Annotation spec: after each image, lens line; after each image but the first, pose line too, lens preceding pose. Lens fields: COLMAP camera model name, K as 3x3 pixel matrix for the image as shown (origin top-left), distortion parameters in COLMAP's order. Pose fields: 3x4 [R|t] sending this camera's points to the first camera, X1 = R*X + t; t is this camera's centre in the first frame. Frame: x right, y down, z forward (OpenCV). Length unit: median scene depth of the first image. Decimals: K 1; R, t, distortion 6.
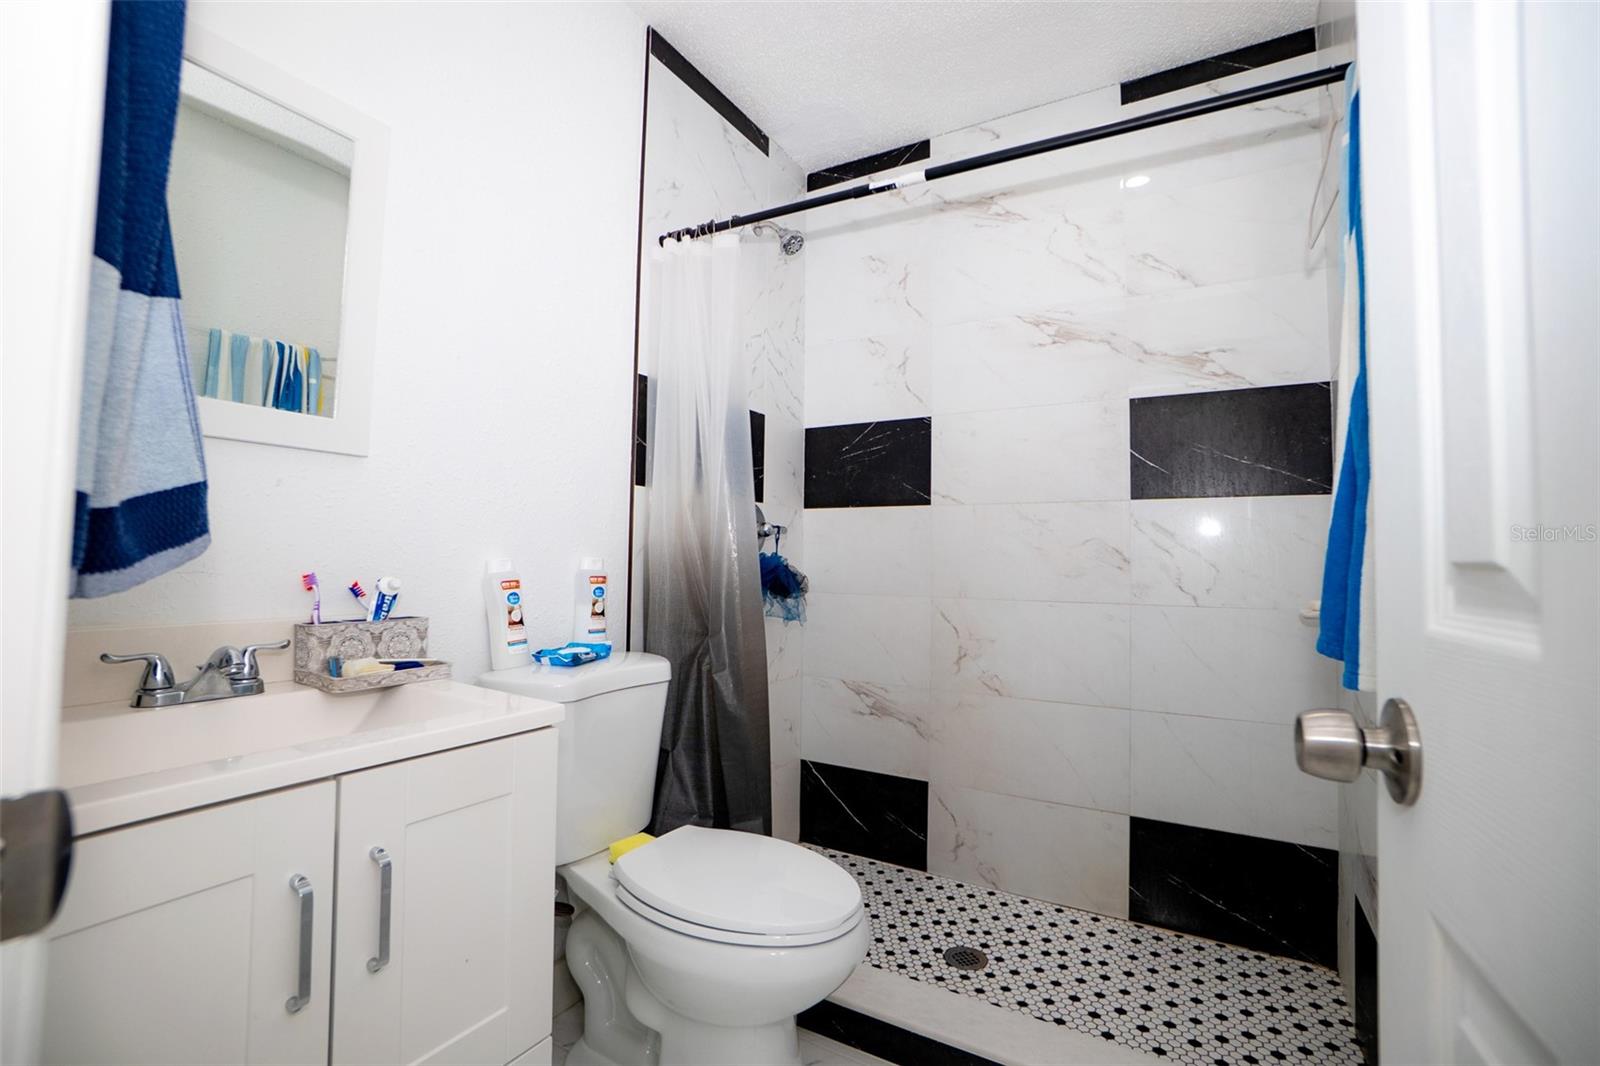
lens RADIAL K [[718.0, 0, 803.0], [0, 718.0, 521.1], [0, 0, 1]] dist [-0.075374, 0.032041]
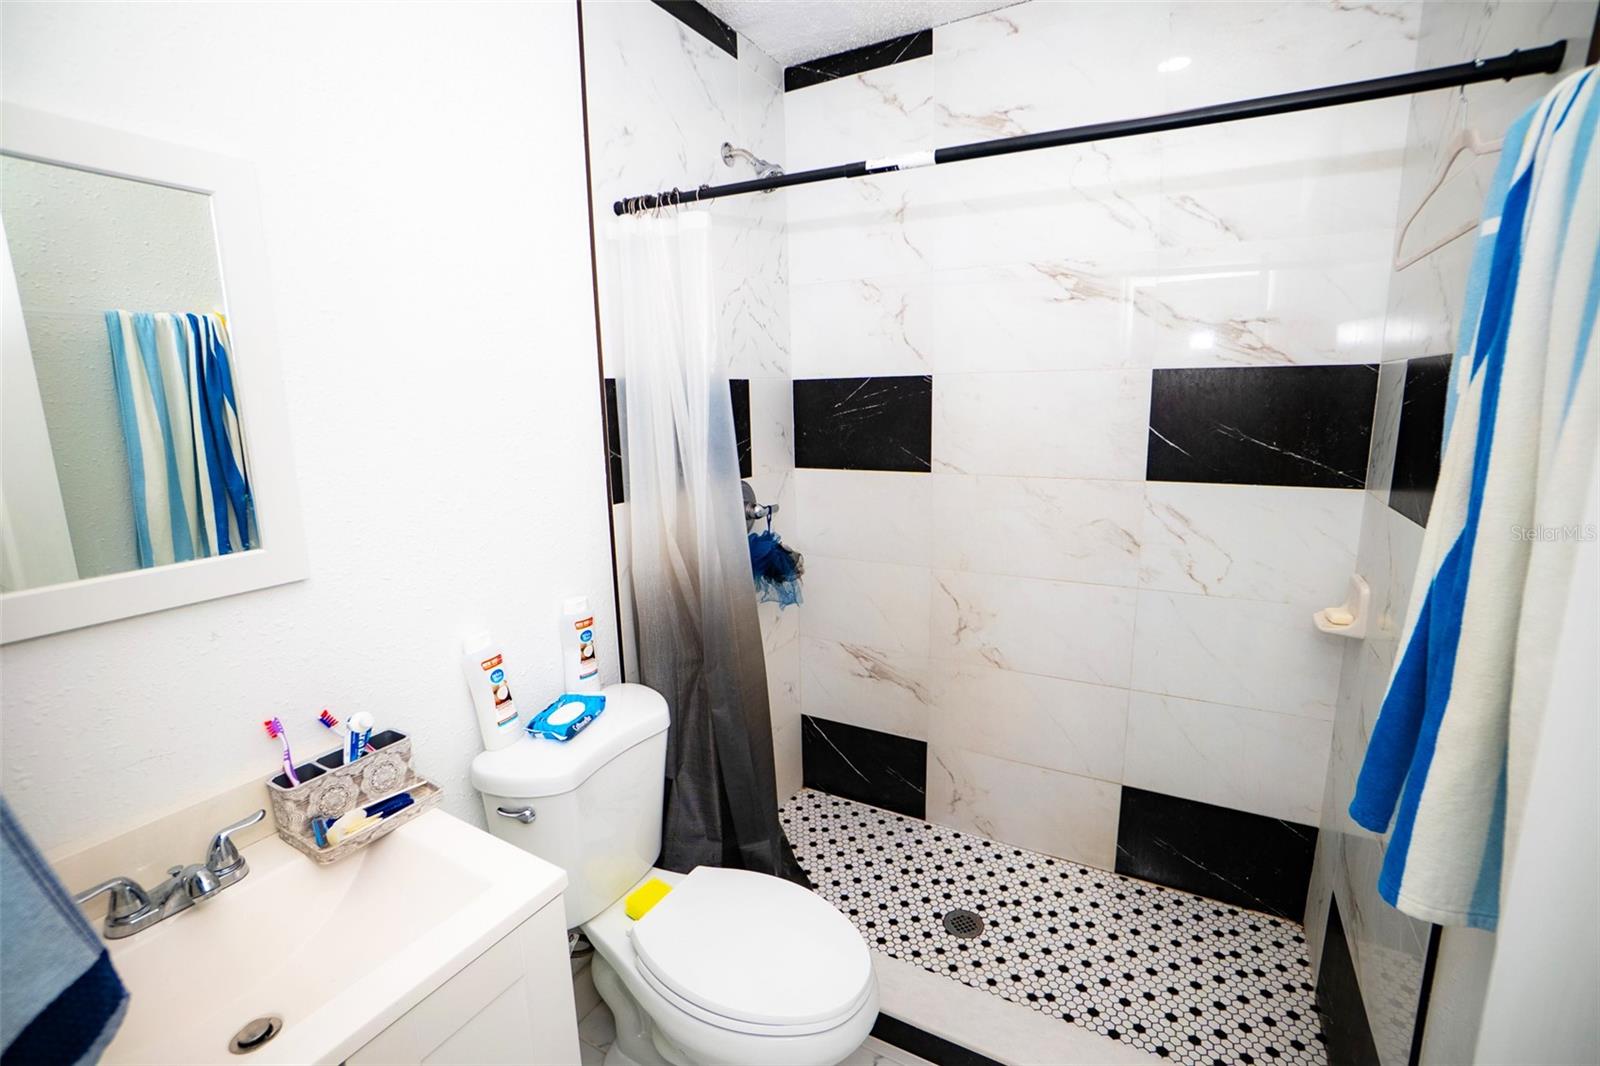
lens RADIAL K [[718.0, 0, 803.0], [0, 718.0, 521.1], [0, 0, 1]] dist [-0.075374, 0.032041]
pose [[0.999175, -0.038550, 0.012790, -0.004005], [0.034435, 0.971004, 0.236570, -0.229669], [-0.021539, -0.235935, 0.971530, 0.096037]]
